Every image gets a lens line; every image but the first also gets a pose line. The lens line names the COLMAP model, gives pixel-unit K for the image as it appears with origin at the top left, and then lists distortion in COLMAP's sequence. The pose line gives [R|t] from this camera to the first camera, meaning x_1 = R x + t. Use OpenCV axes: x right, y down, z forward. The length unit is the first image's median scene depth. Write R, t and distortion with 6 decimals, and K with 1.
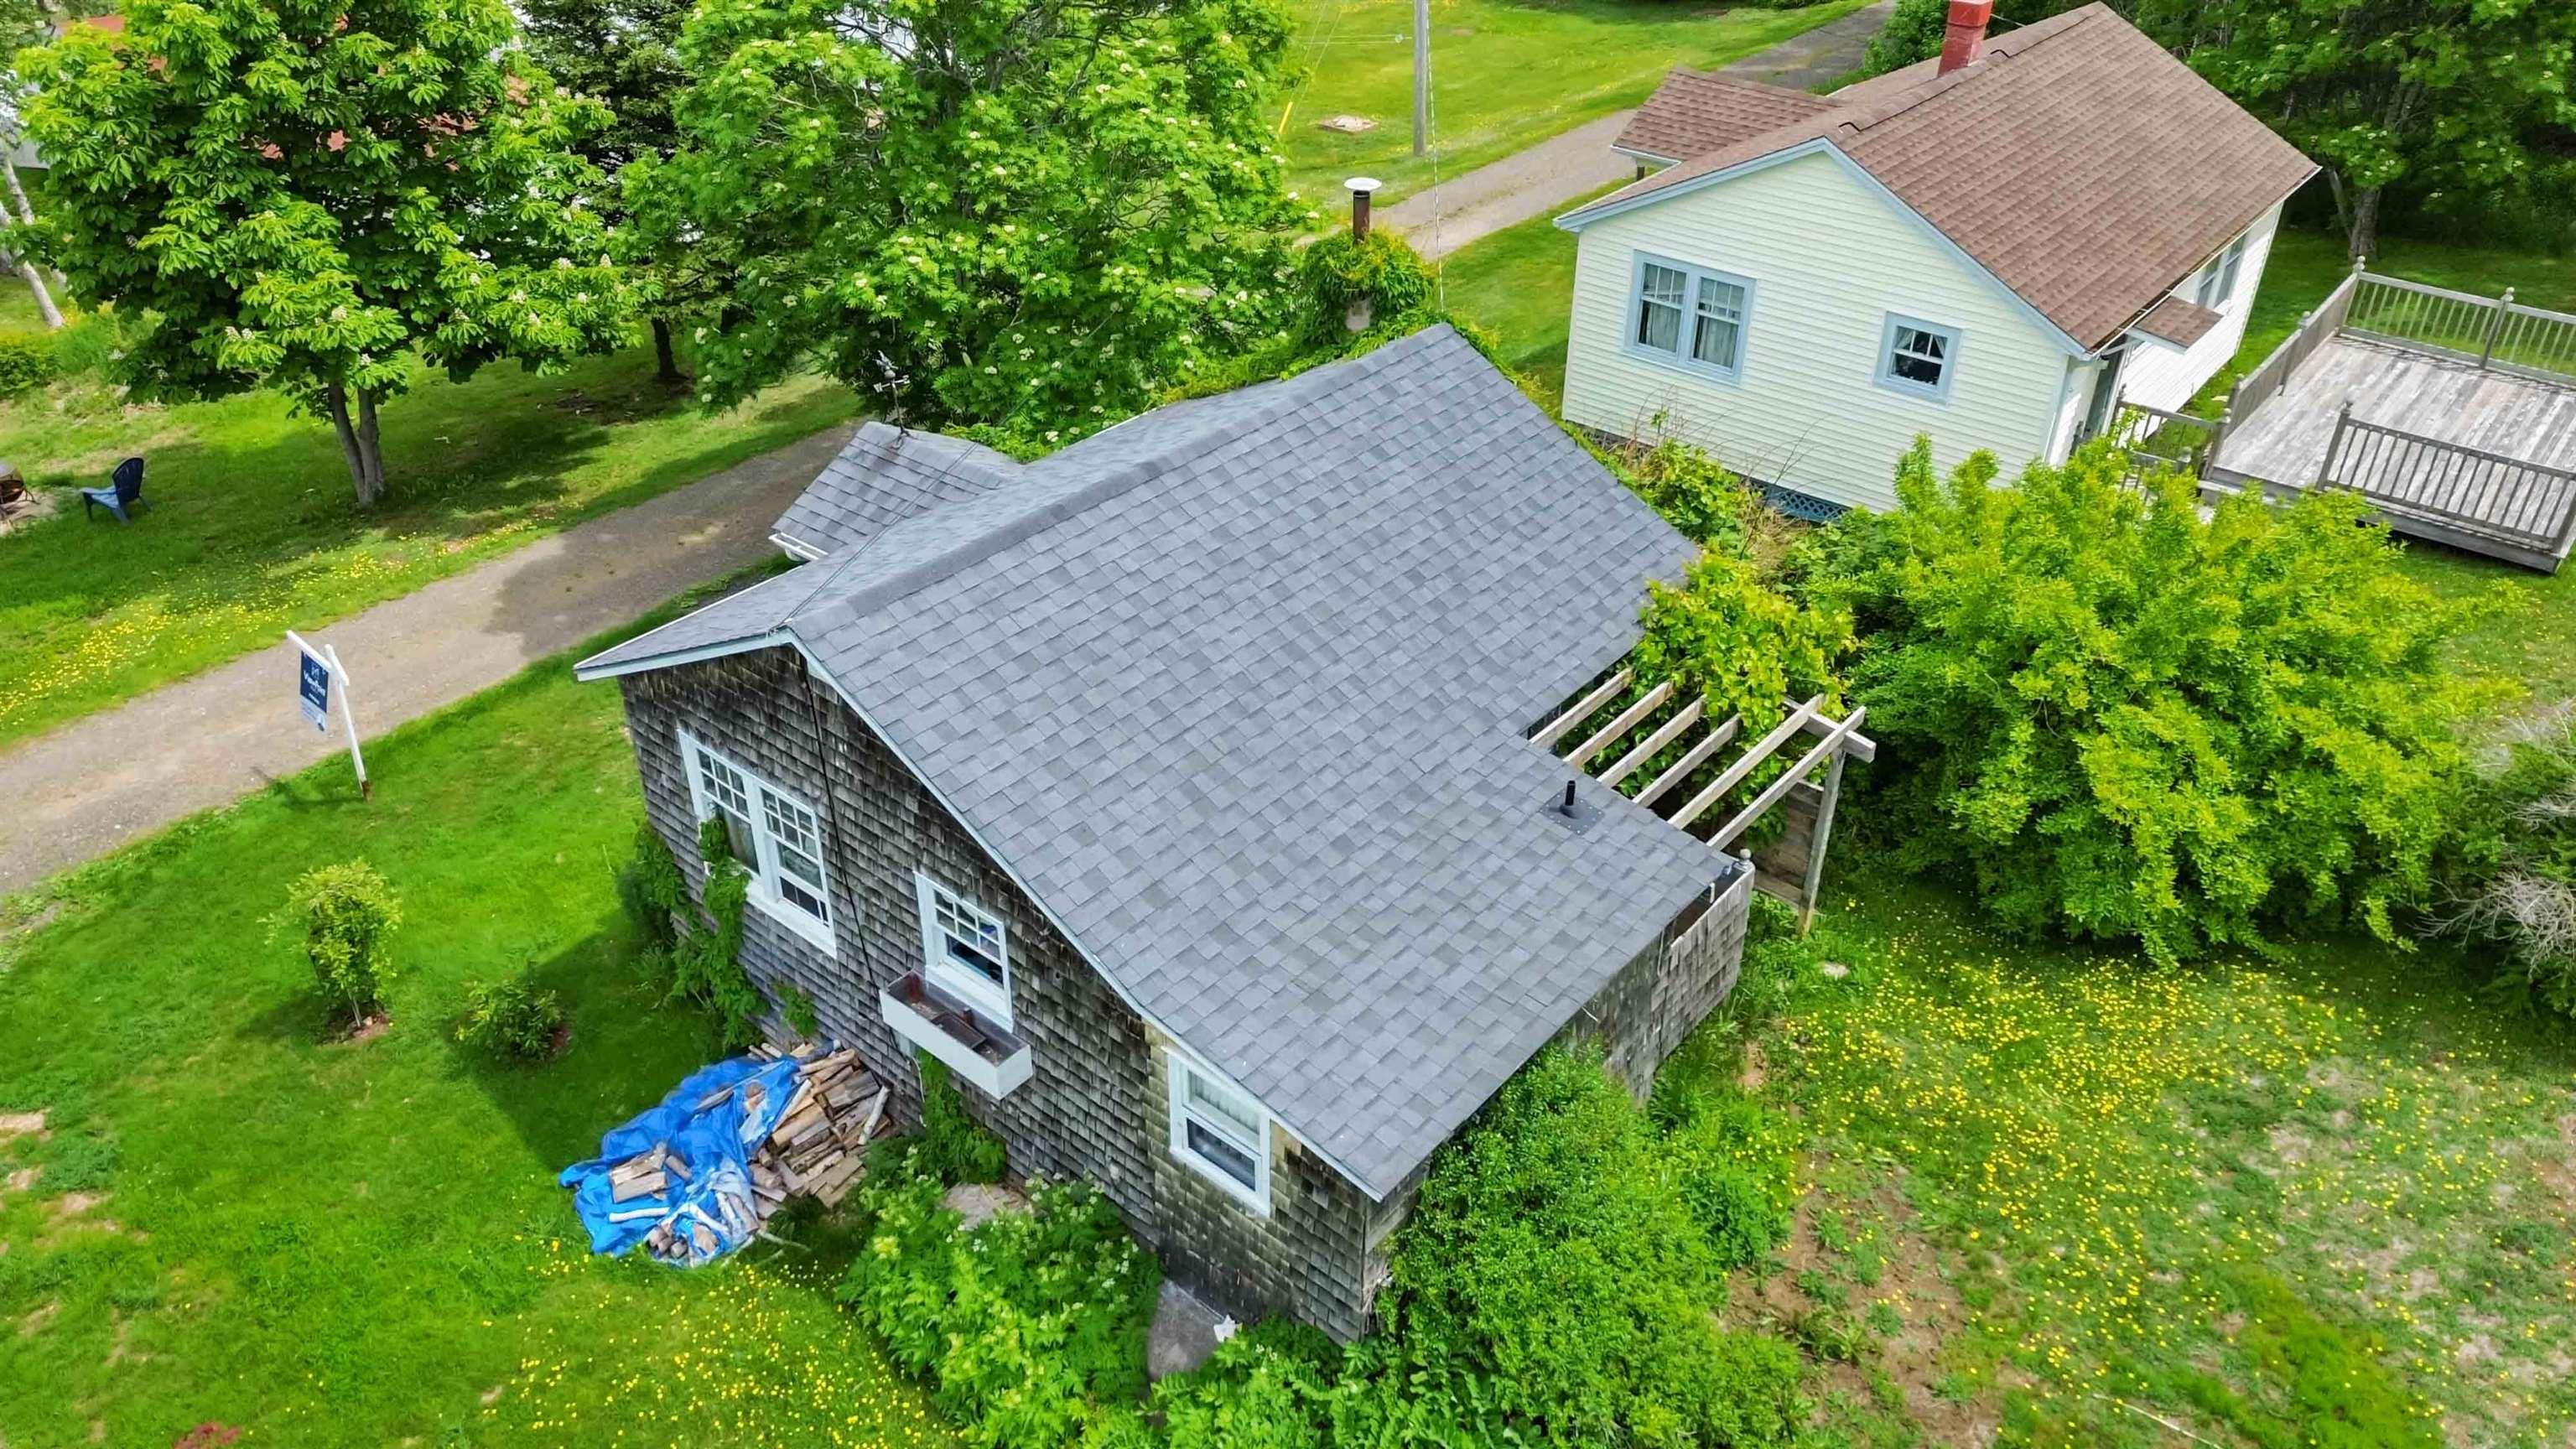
lens RADIAL K [[1814.6, 0, 1291.5], [0, 1814.6, 709.5], [0, 0, 1]] dist [0.089012, -0.093947]
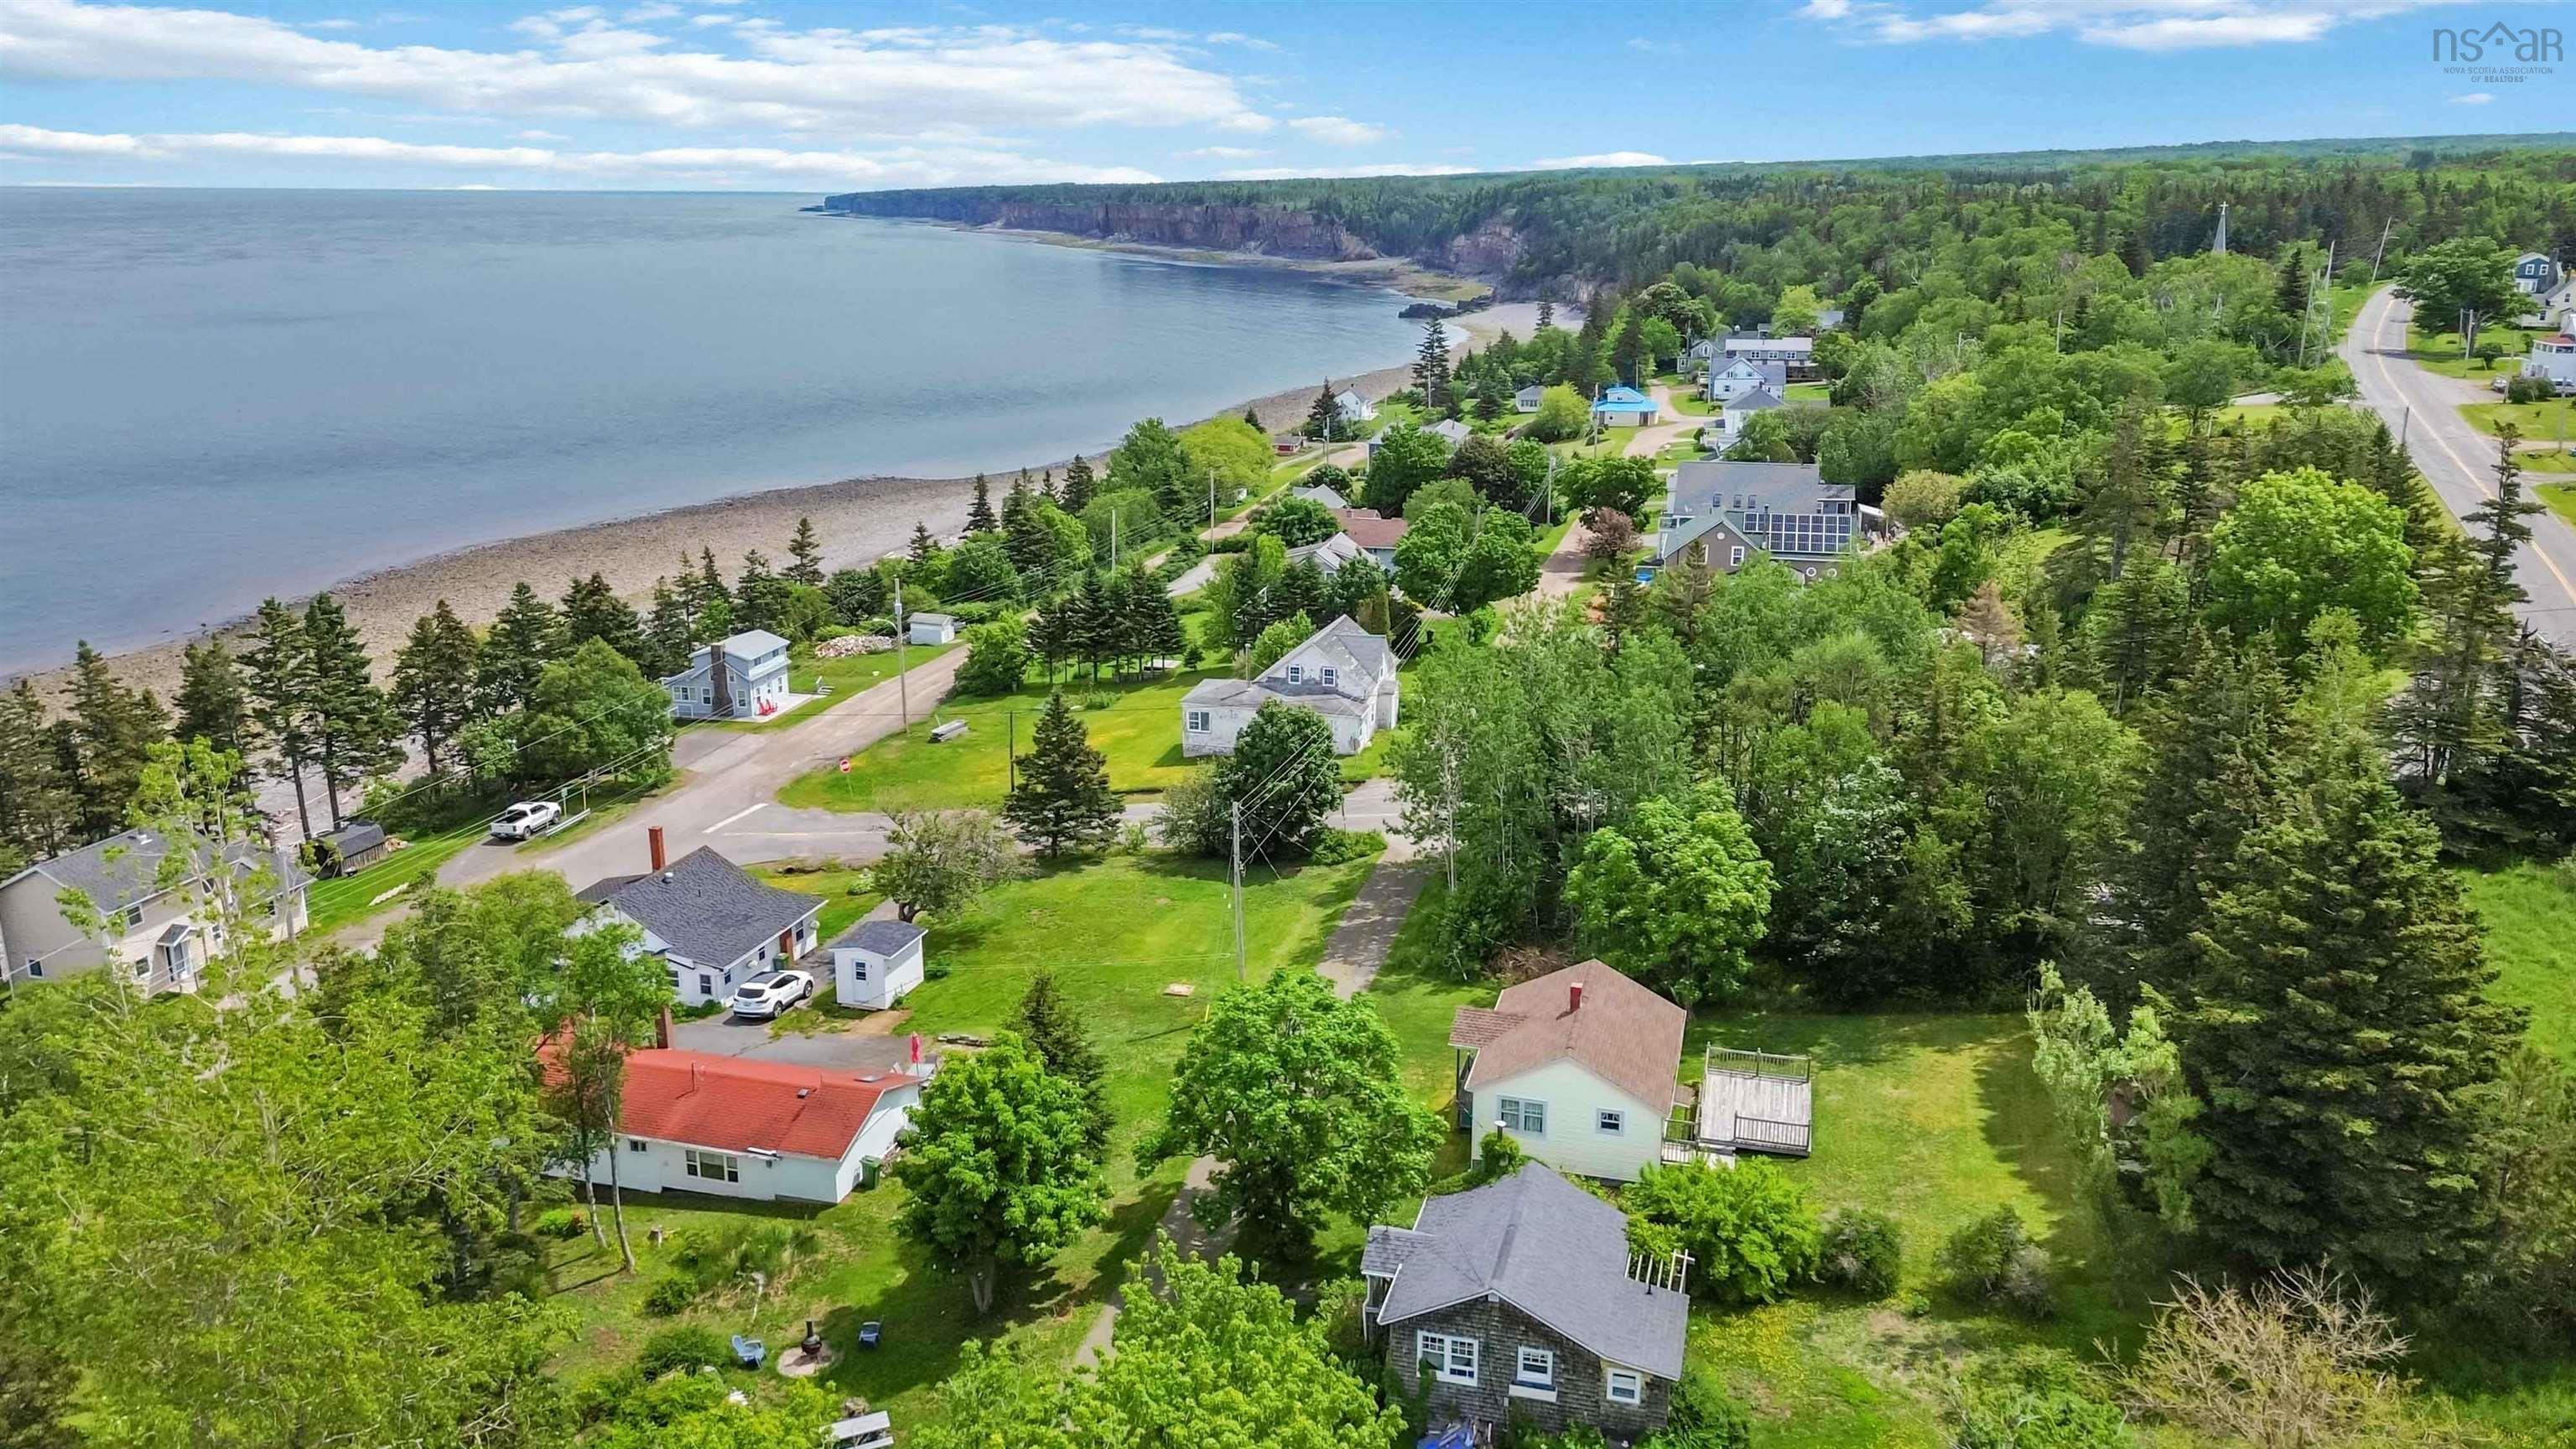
lens RADIAL K [[1881.9, 0, 1286.4], [0, 1881.9, 704.6], [0, 0, 1]] dist [0.090830, -0.115052]
pose [[0.909005, -0.108937, 0.402297, -1.384737], [0.227132, 0.938792, -0.258999, -0.167979], [-0.349459, 0.326806, 0.878109, -1.833913]]
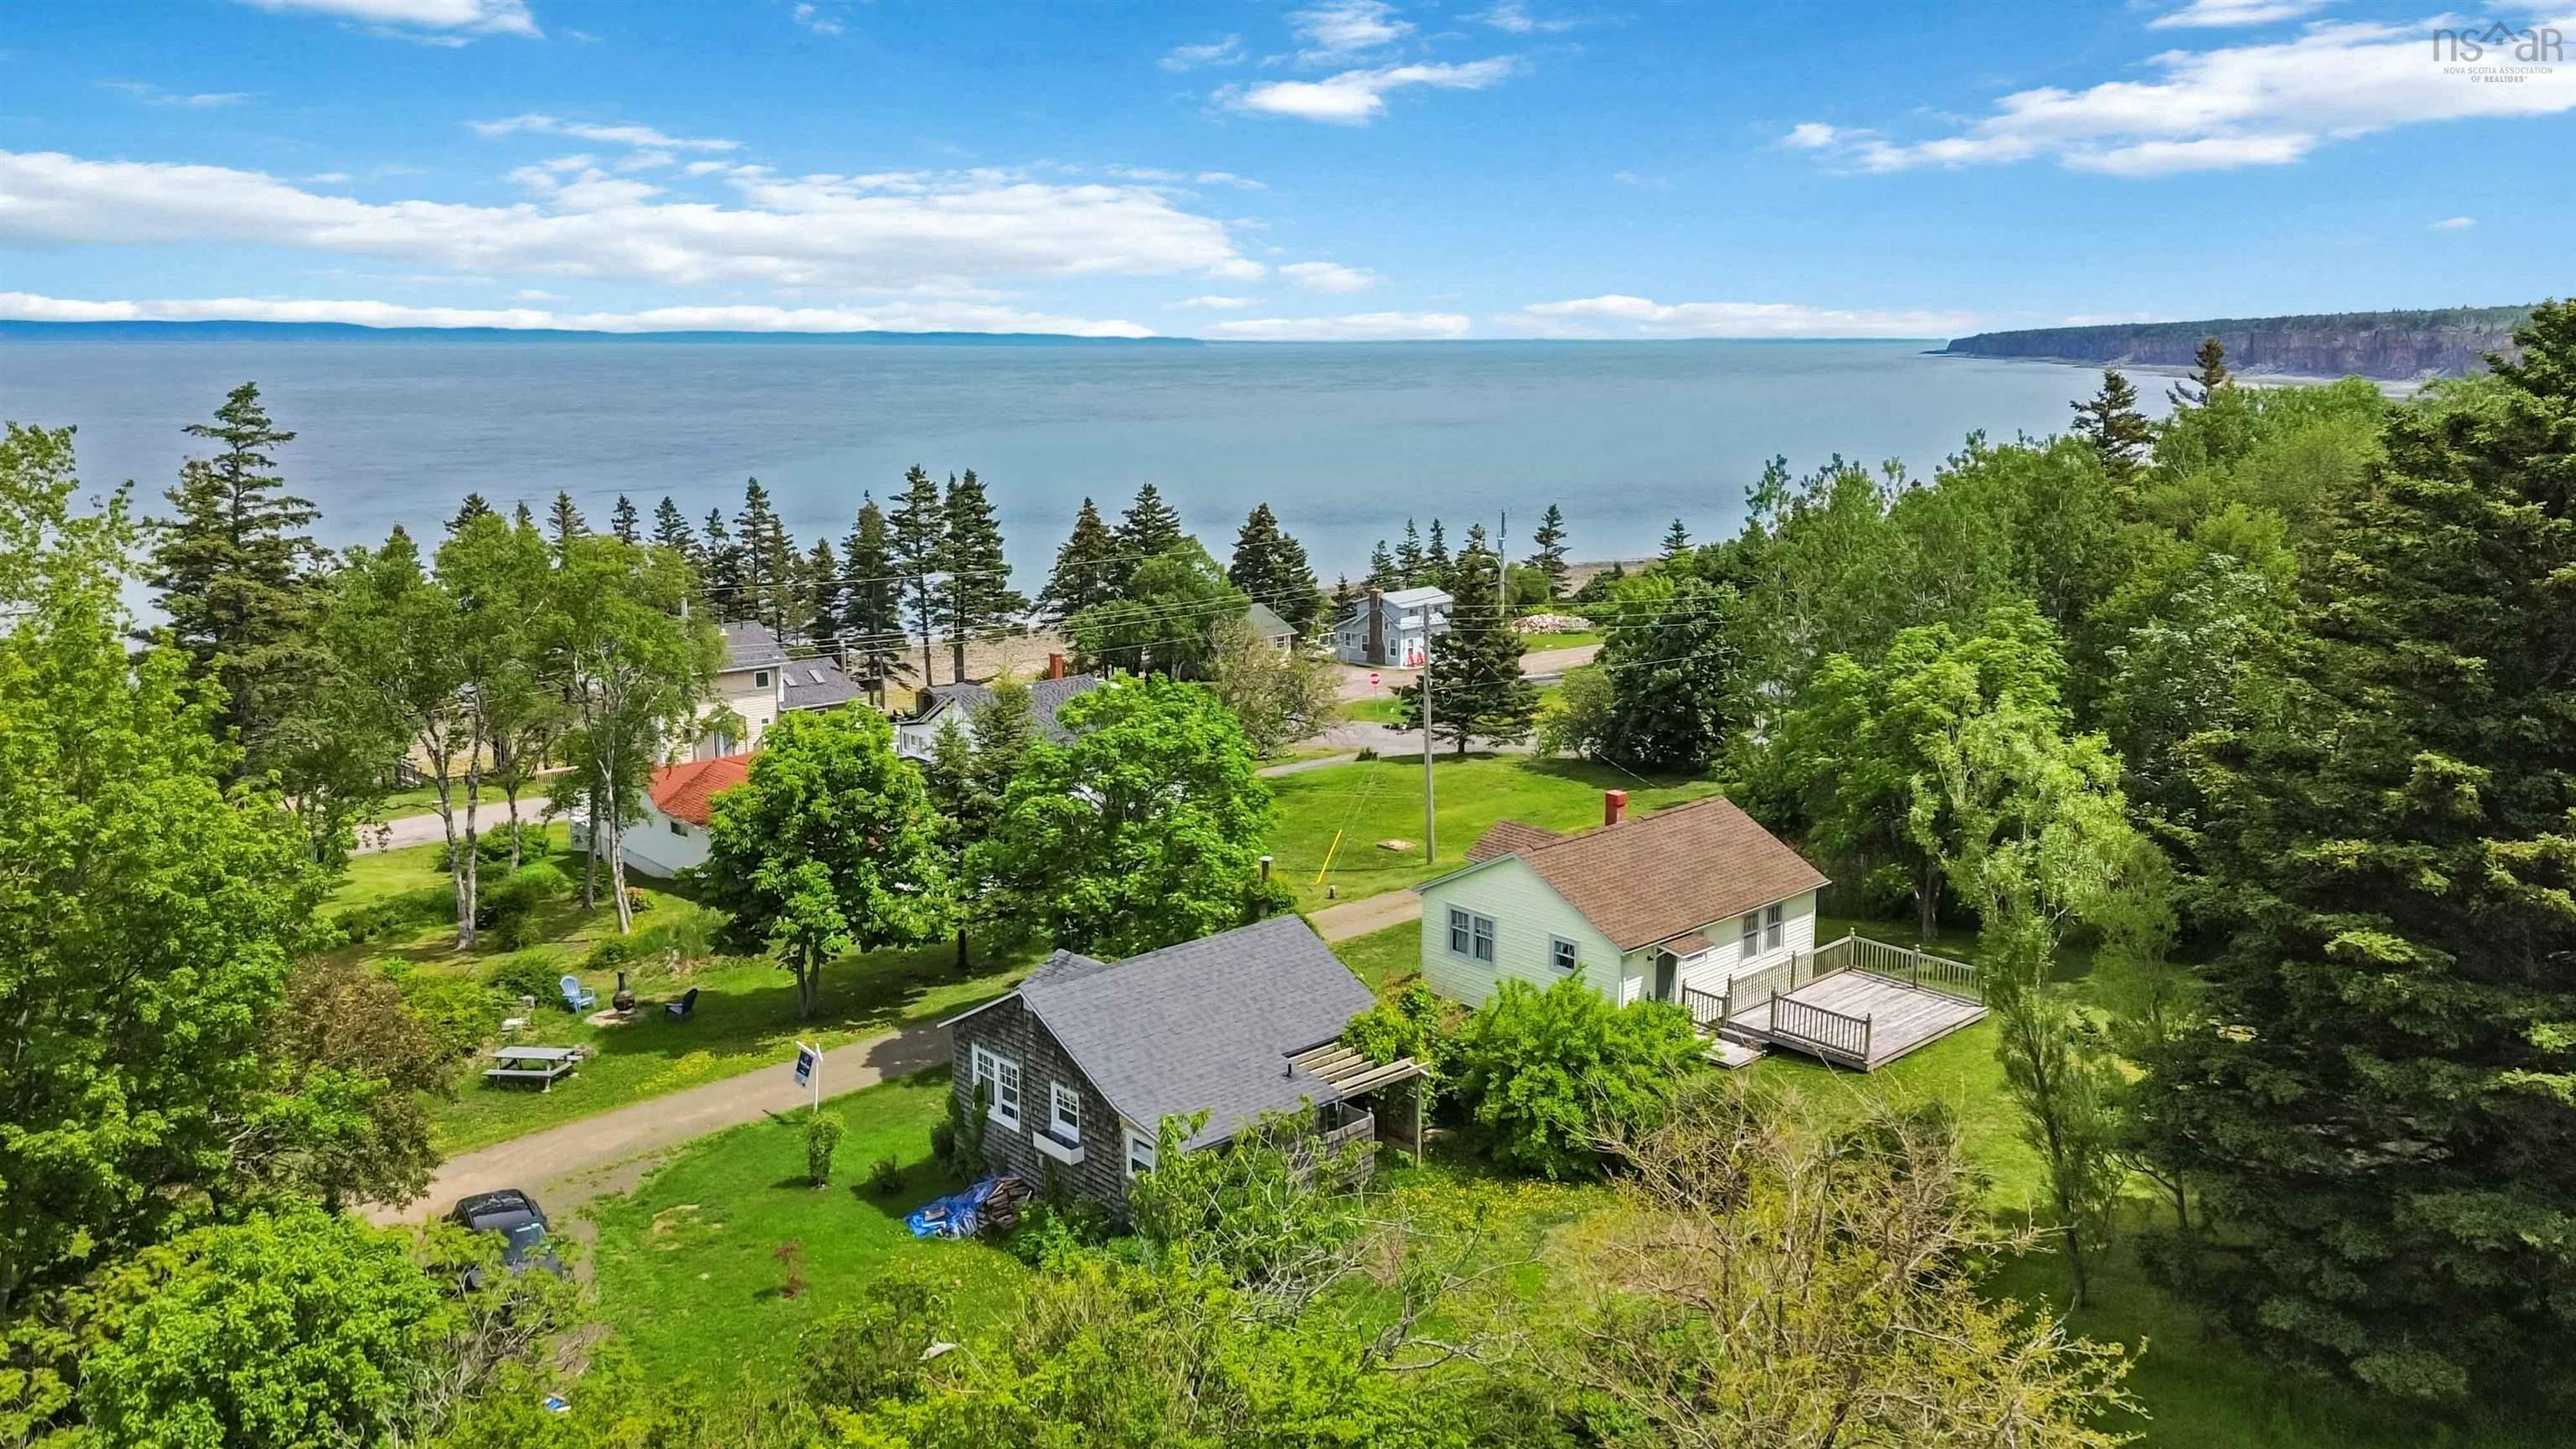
lens RADIAL K [[1881.9, 0, 1286.4], [0, 1881.9, 704.6], [0, 0, 1]] dist [0.090830, -0.115052]
pose [[0.990776, 0.021983, -0.133715, 0.341709], [-0.070941, 0.924874, -0.373597, 0.396890], [0.115457, 0.379637, 0.917903, -1.195067]]
